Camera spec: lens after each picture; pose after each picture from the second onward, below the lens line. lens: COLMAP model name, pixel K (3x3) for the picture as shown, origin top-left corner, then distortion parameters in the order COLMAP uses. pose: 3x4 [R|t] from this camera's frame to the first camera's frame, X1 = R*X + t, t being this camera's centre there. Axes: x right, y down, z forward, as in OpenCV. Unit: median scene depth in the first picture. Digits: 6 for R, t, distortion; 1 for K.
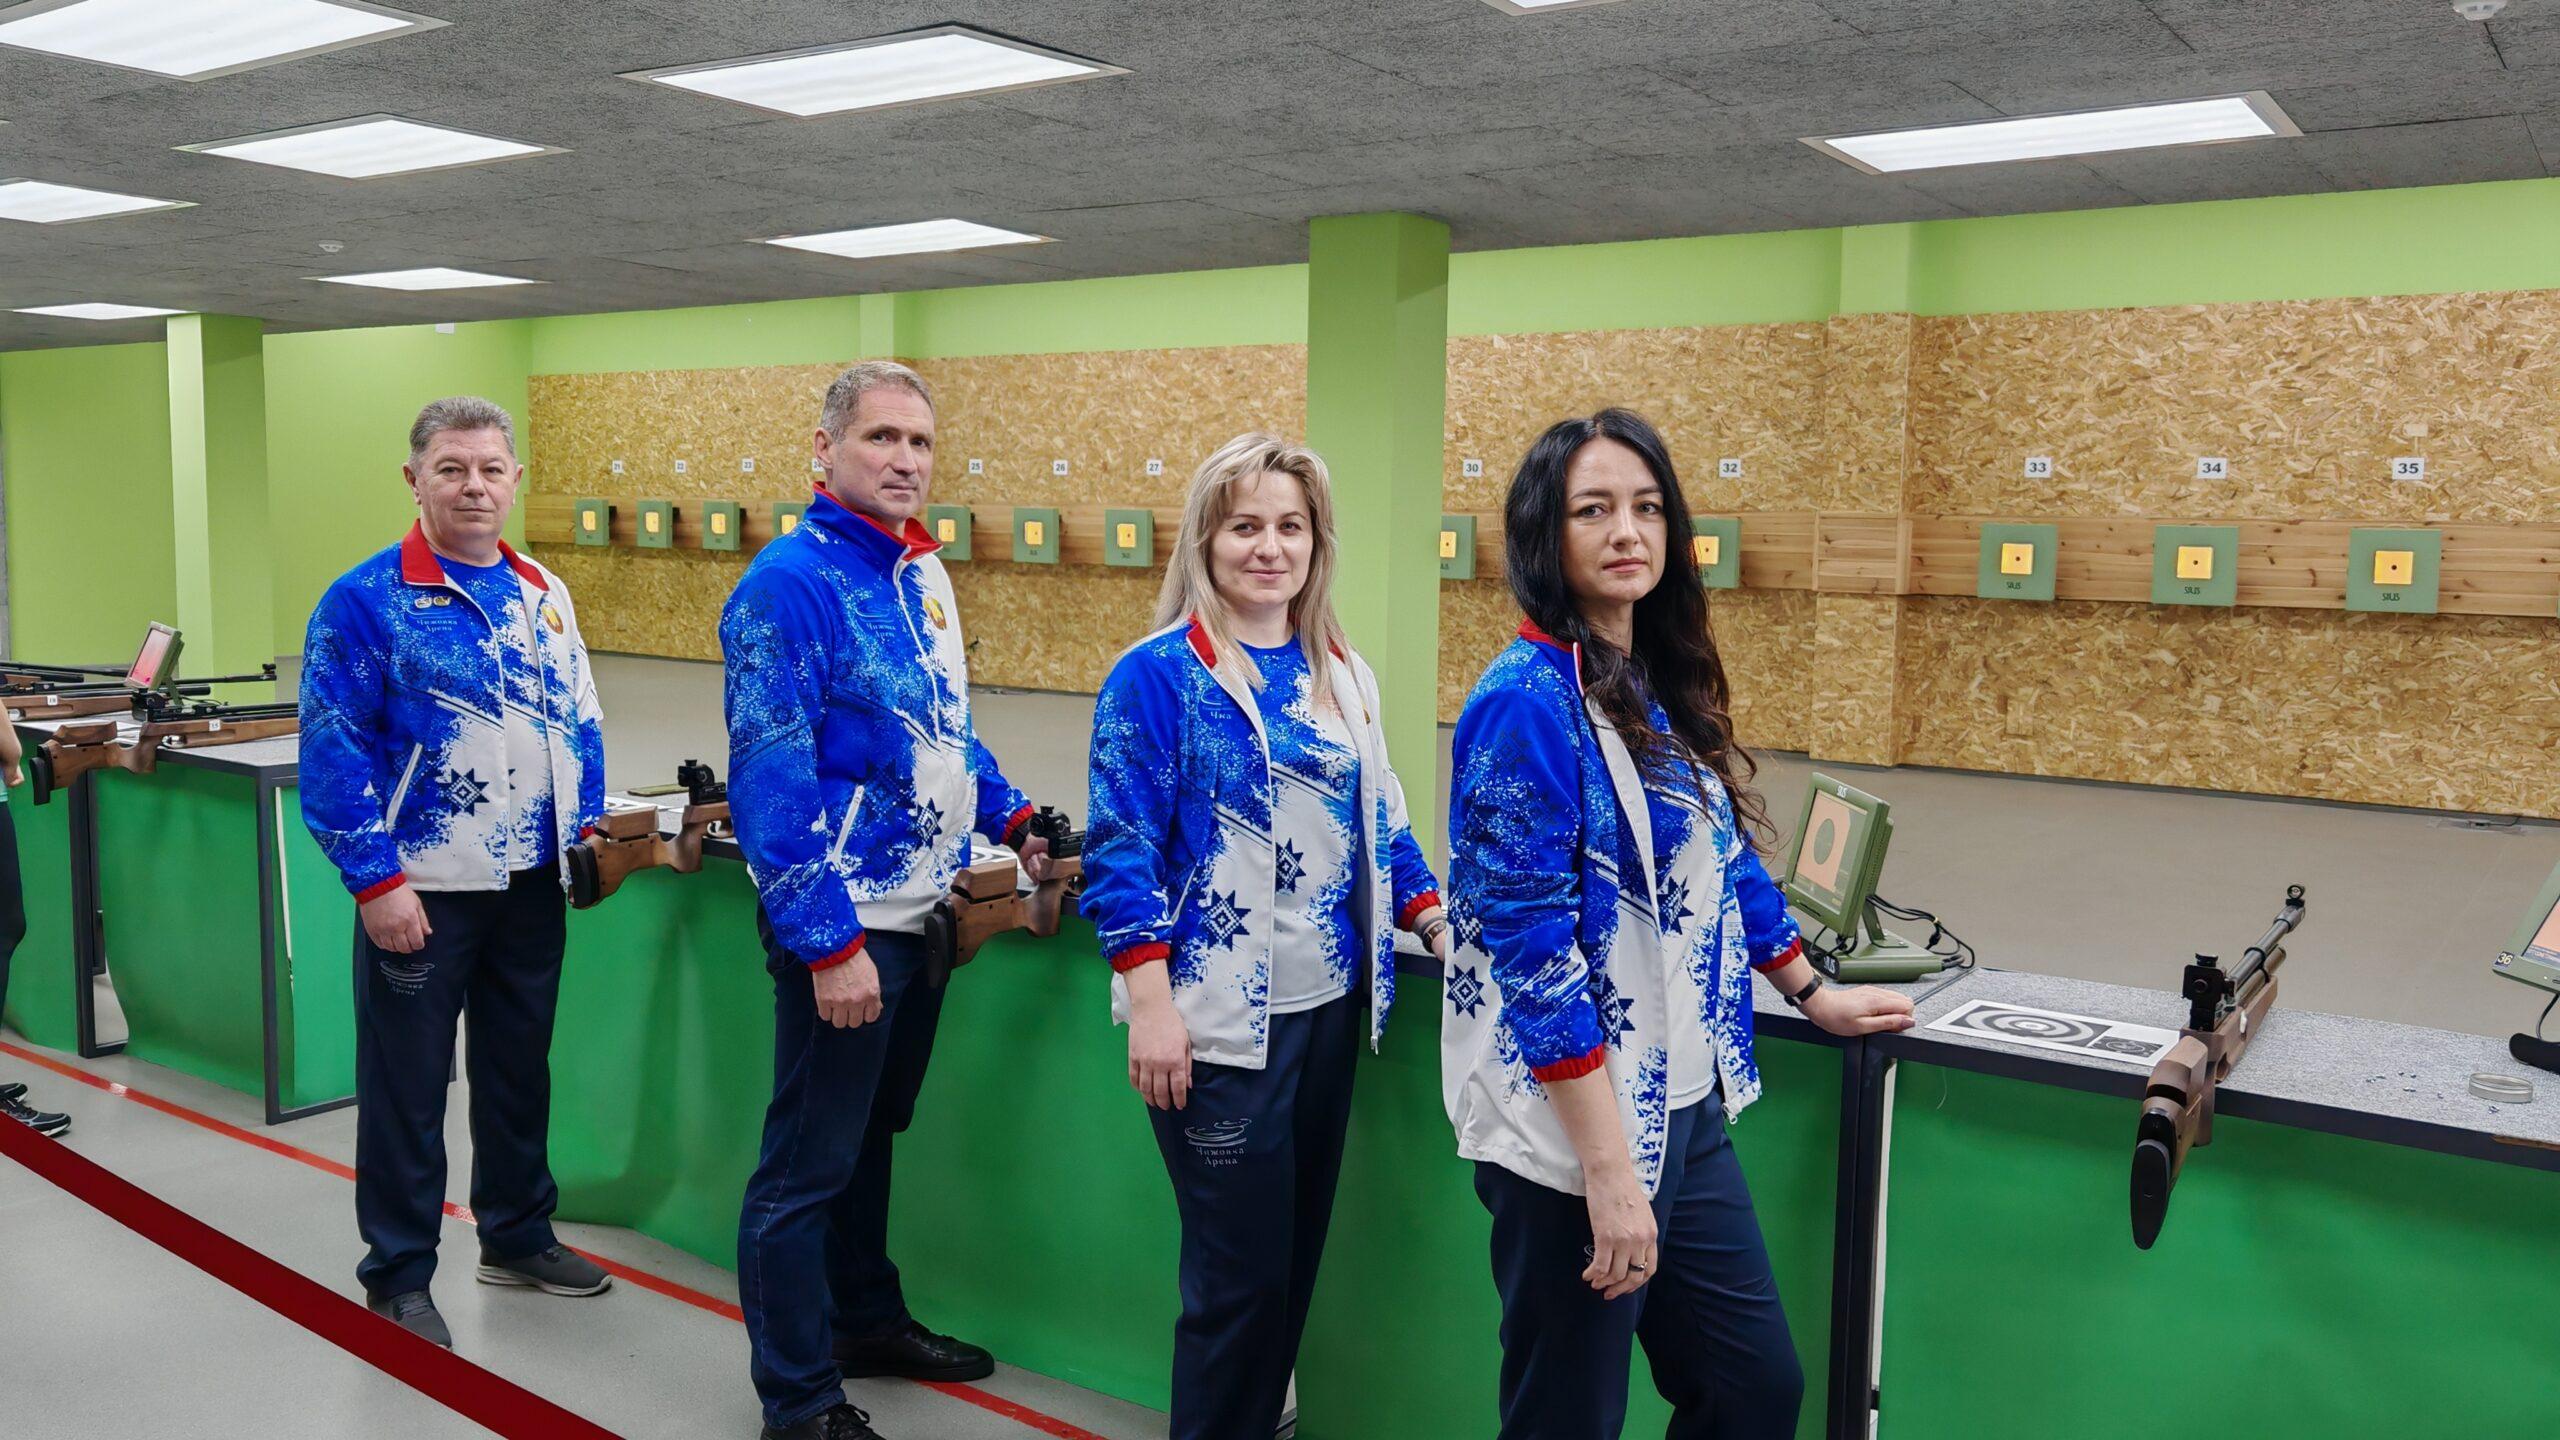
lens RADIAL K [[2006.0, 0, 1350.6], [0, 2006.0, 735.4], [0, 0, 1]] dist [0.027671, -0.022451]
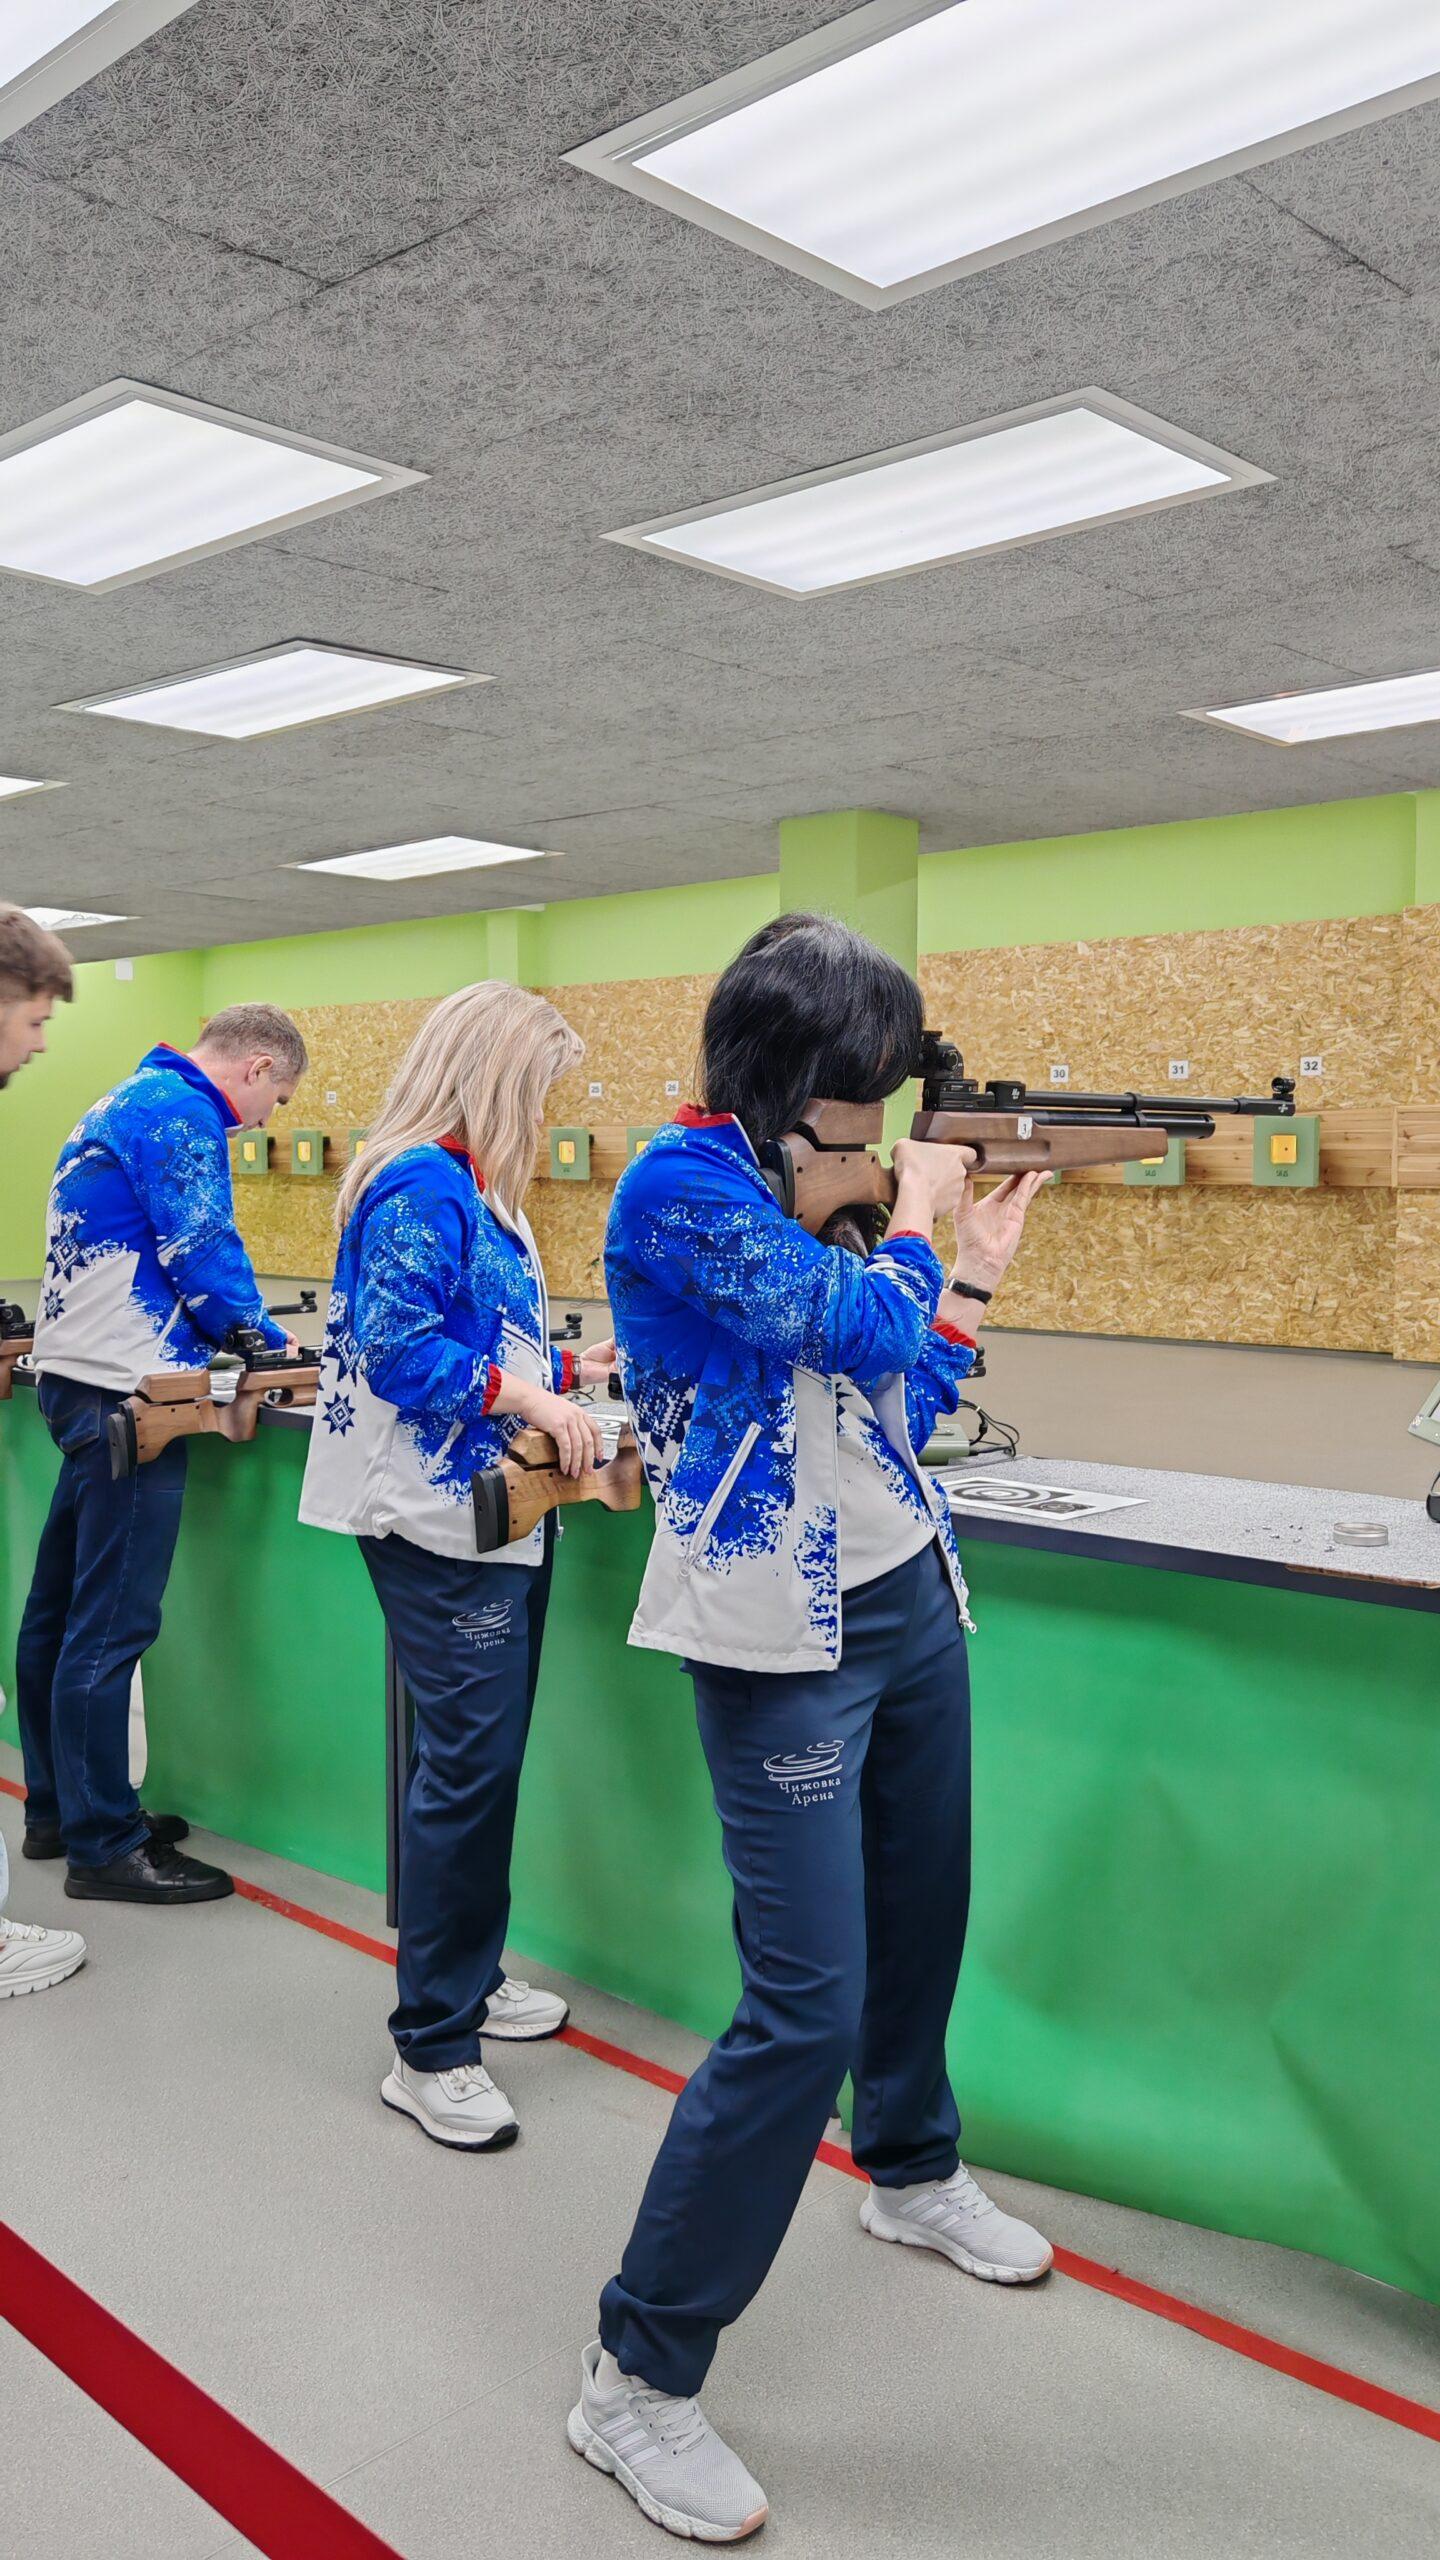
lens RADIAL K [[2006.0, 0, 770.9], [0, 2006.0, 1315.3], [0, 0, 1]] dist [0.027671, -0.022451]
pose [[0.990597, -0.009545, -0.136482, 0.078030], [0.006166, 0.999664, -0.025163, 0.016296], [0.136677, 0.024085, 0.990323, -0.014314]]
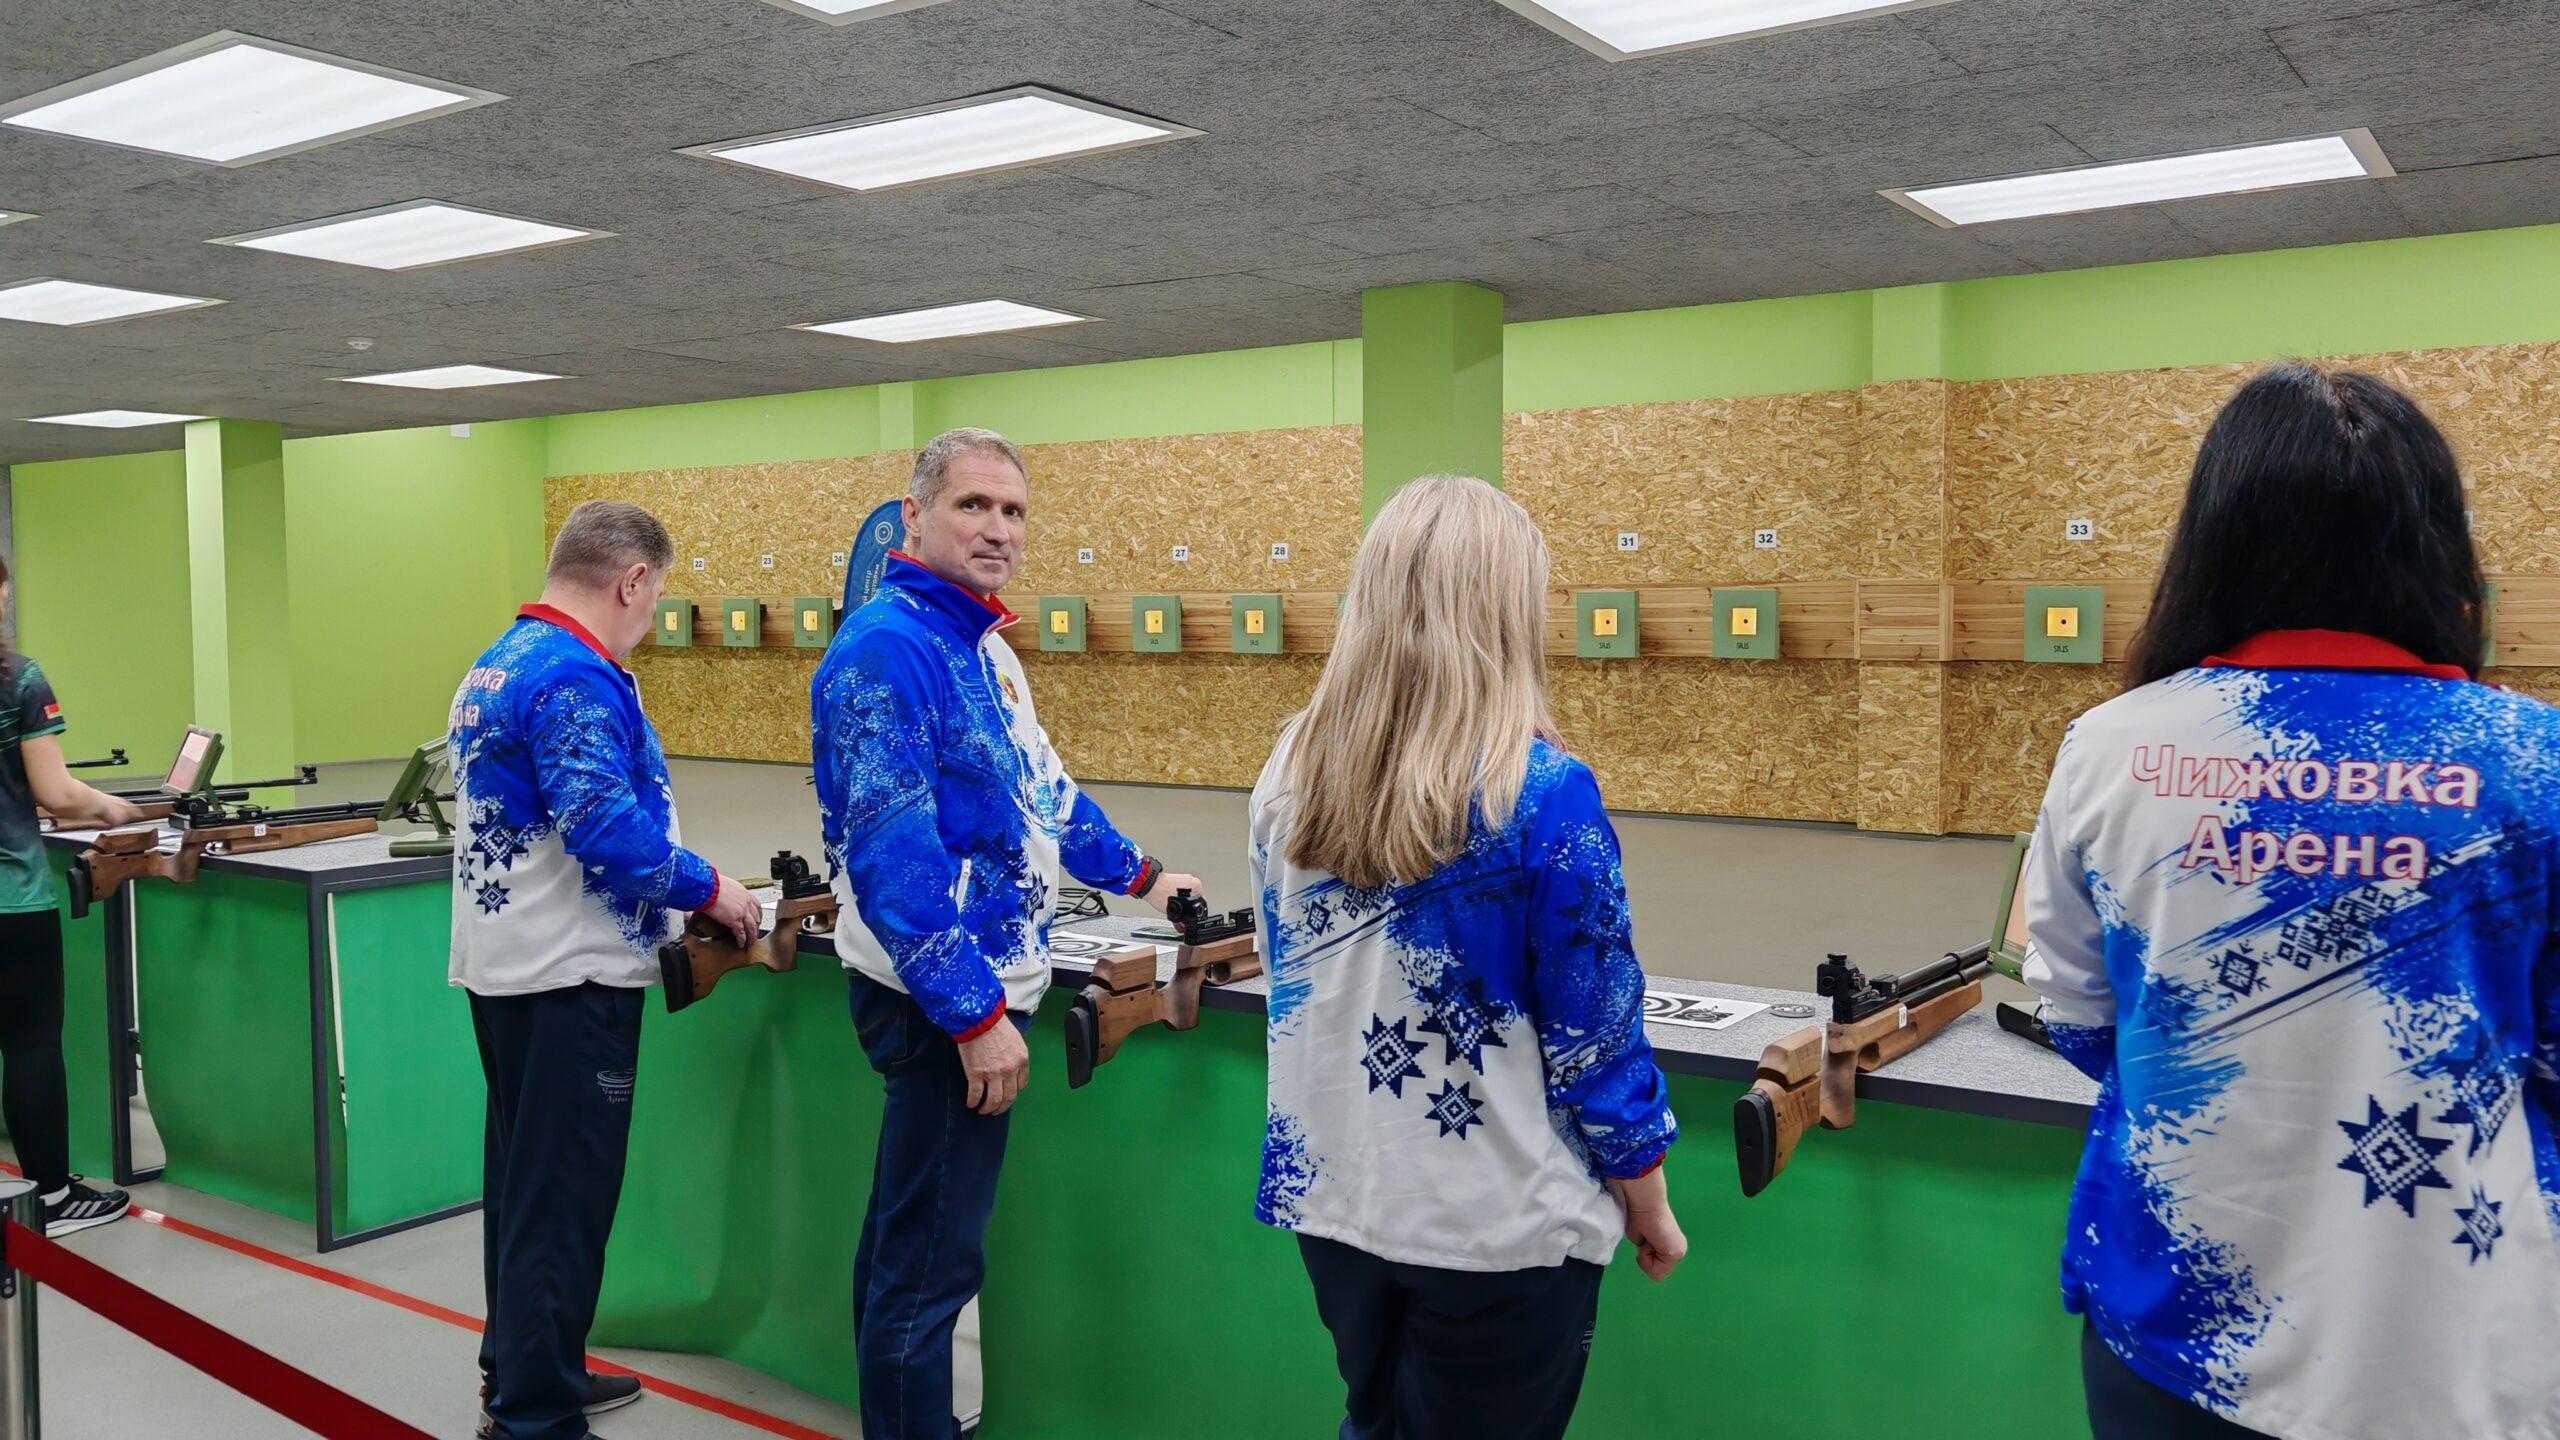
lens RADIAL K [[2006.0, 0, 1378.3], [0, 2006.0, 732.1], [0, 0, 1]] dist [0.027671, -0.022451]
pose [[0.999658, -0.024484, 0.009193, -0.018209], [0.024865, 0.998729, -0.043834, 0.001586], [-0.008108, 0.044047, 0.998997, 0.017973]]
